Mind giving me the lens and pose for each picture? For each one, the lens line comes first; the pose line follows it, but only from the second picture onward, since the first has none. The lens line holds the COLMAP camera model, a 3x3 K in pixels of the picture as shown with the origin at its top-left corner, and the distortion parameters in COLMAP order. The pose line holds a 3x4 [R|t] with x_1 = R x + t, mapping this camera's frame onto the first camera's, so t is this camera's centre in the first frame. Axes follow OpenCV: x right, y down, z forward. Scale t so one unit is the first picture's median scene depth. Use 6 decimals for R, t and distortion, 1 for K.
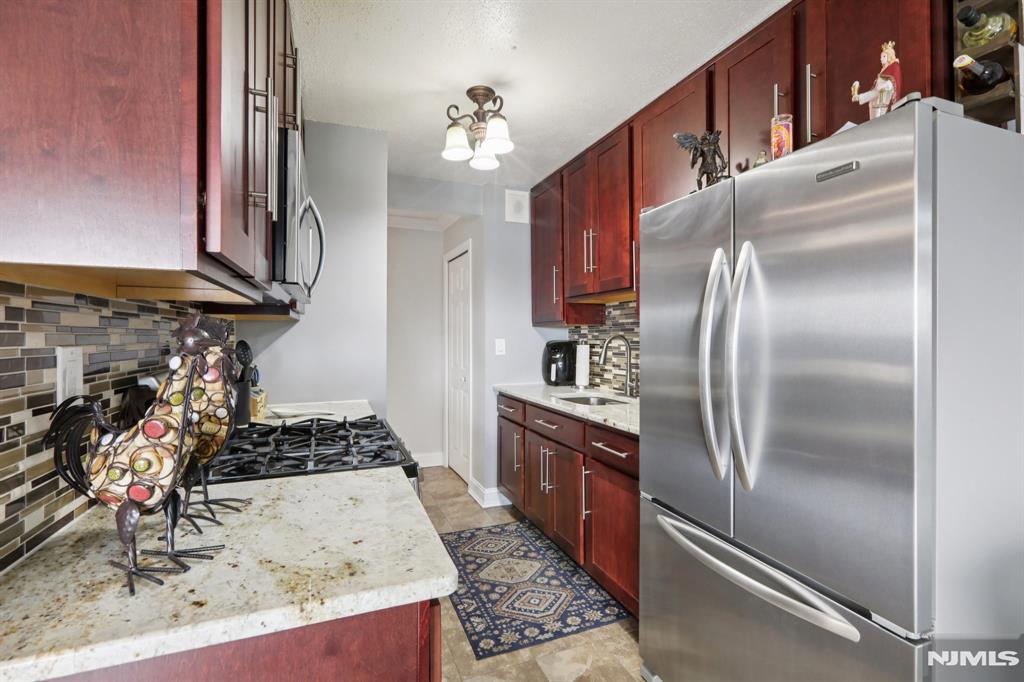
lens RADIAL K [[461.7, 0, 511.1], [0, 461.7, 338.4], [0, 0, 1]] dist [0.000662, 0.000108]
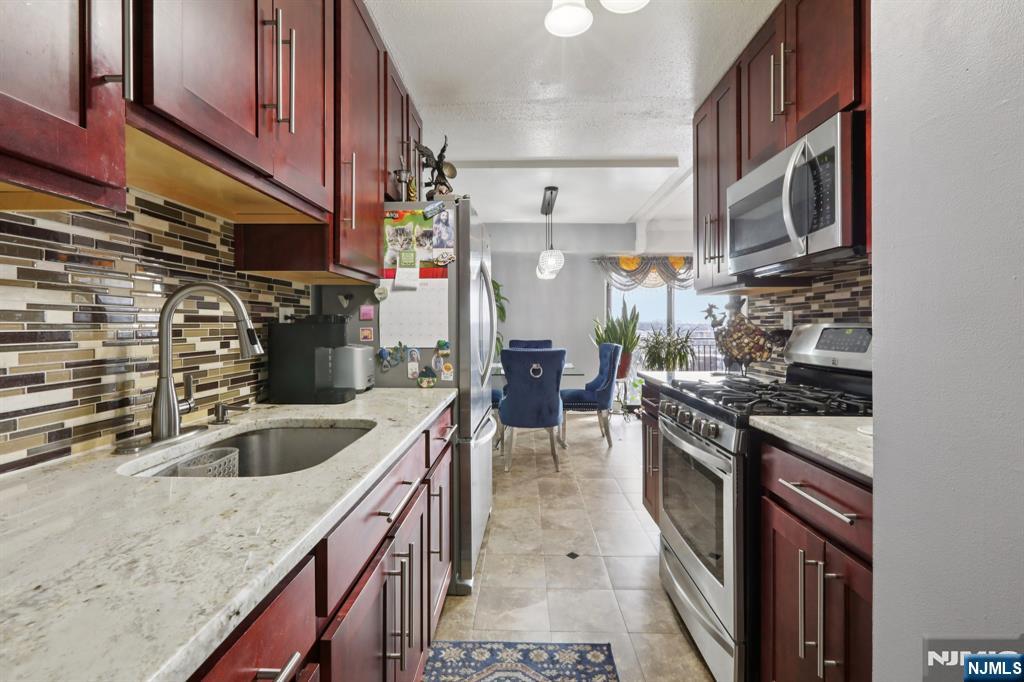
lens RADIAL K [[459.3, 0, 509.8], [0, 459.3, 325.7], [0, 0, 1]] dist [-0.001171, 0.000194]
pose [[-0.921165, 0.002671, 0.389163, -0.224458], [0.002062, 0.999996, -0.001983, 0.043184], [-0.389167, -0.001025, -0.921167, 1.735632]]
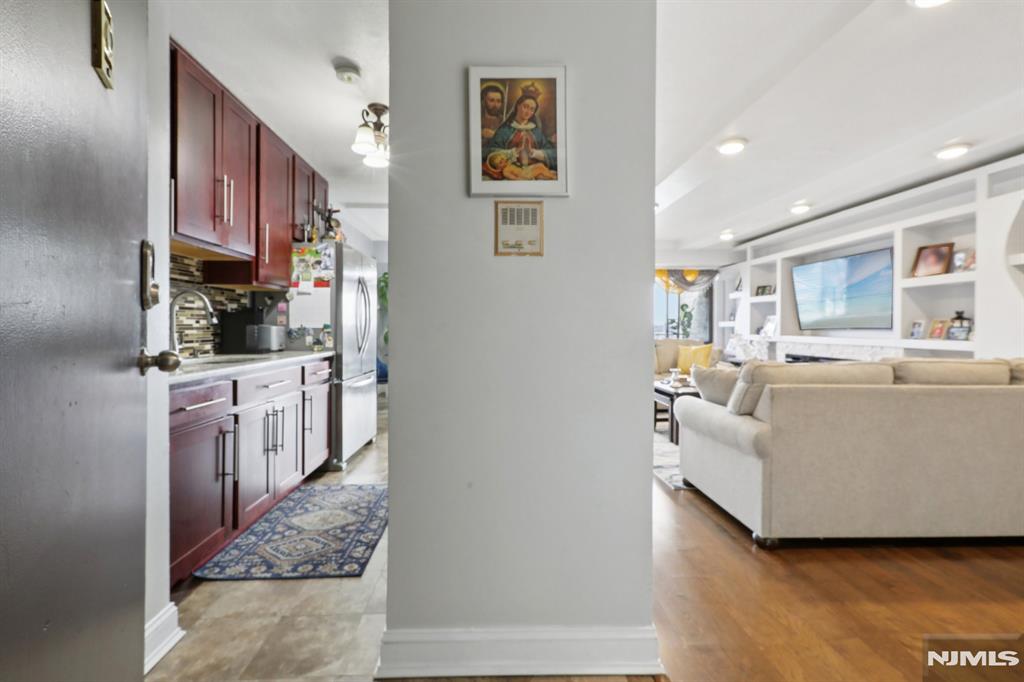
lens RADIAL K [[448.4, 0, 500.5], [0, 448.4, 325.6], [0, 0, 1]] dist [0.000840, 0.000175]
pose [[-0.942137, -0.001353, 0.335226, -0.876452], [-0.003109, 0.999984, -0.004702, 0.085456], [-0.335214, -0.005473, -0.942126, 2.236430]]
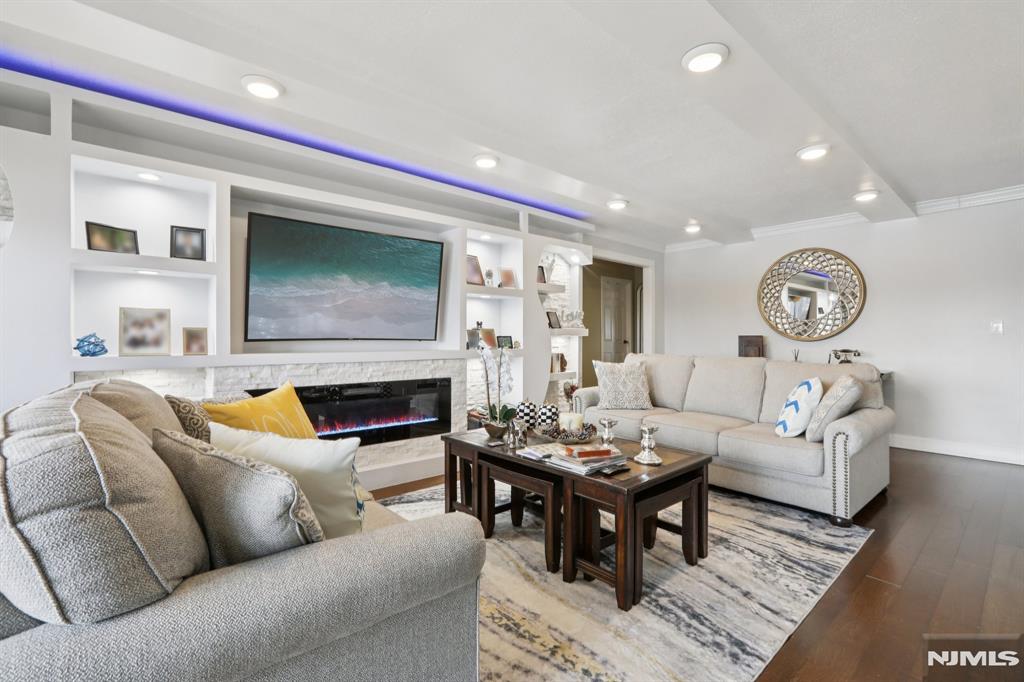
lens RADIAL K [[461.7, 0, 511.1], [0, 461.7, 338.4], [0, 0, 1]] dist [0.000662, 0.000108]
pose [[0.351200, 0.001459, -0.936299, -0.058030], [0.000800, 0.999998, 0.001859, 0.081717], [0.936300, -0.001402, 0.351198, -0.750780]]
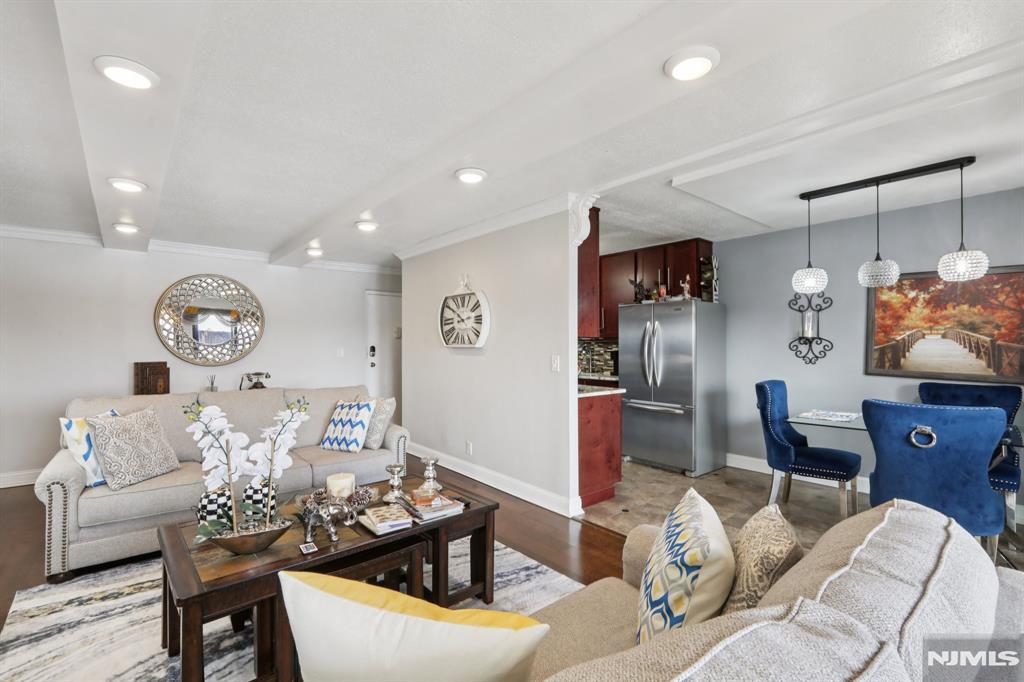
lens RADIAL K [[458.4, 0, 514.2], [0, 458.4, 342.7], [0, 0, 1]] dist [-0.000358, 0.000169]
pose [[0.941085, -0.001686, 0.338165, -1.134664], [0.001846, 0.999998, -0.000151, -0.022414], [-0.338164, 0.000766, 0.941087, -1.301613]]
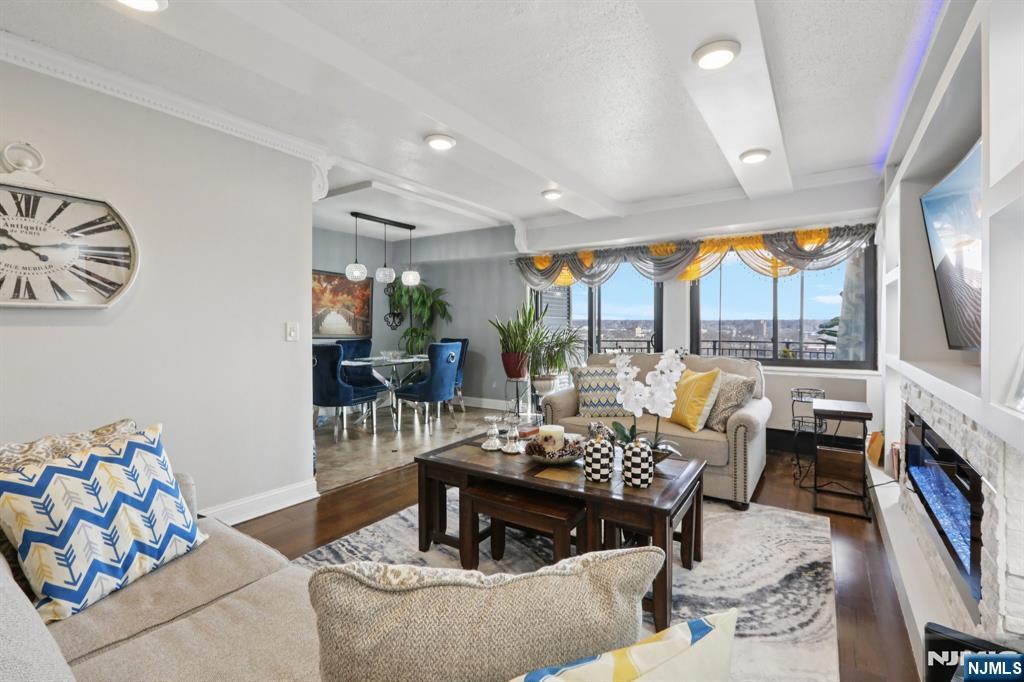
lens RADIAL K [[459.3, 0, 509.8], [0, 459.3, 325.7], [0, 0, 1]] dist [-0.001171, 0.000194]
pose [[-0.573072, -0.002013, 0.819502, -2.020470], [-0.001375, 0.999998, 0.001495, 0.034621], [-0.819504, -0.000270, -0.573074, 0.562578]]
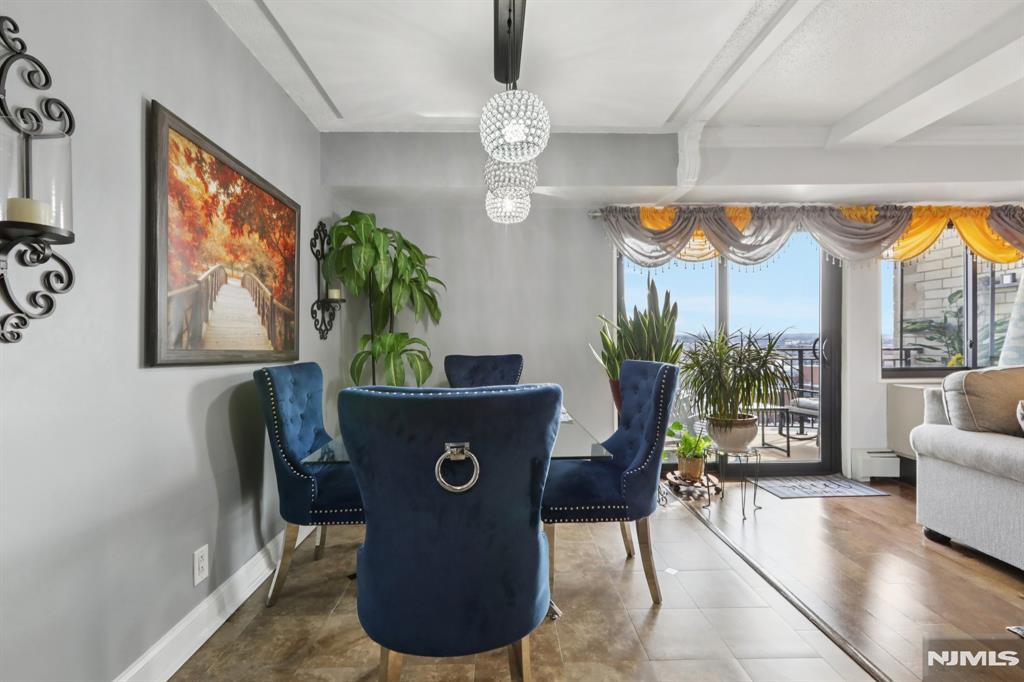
lens RADIAL K [[461.7, 0, 511.1], [0, 461.7, 338.4], [0, 0, 1]] dist [0.000662, 0.000108]
pose [[-0.942626, 0.009466, 0.333717, 0.154314], [0.008290, 0.999953, -0.004946, 0.079005], [-0.333749, -0.001896, -0.942660, 0.500394]]
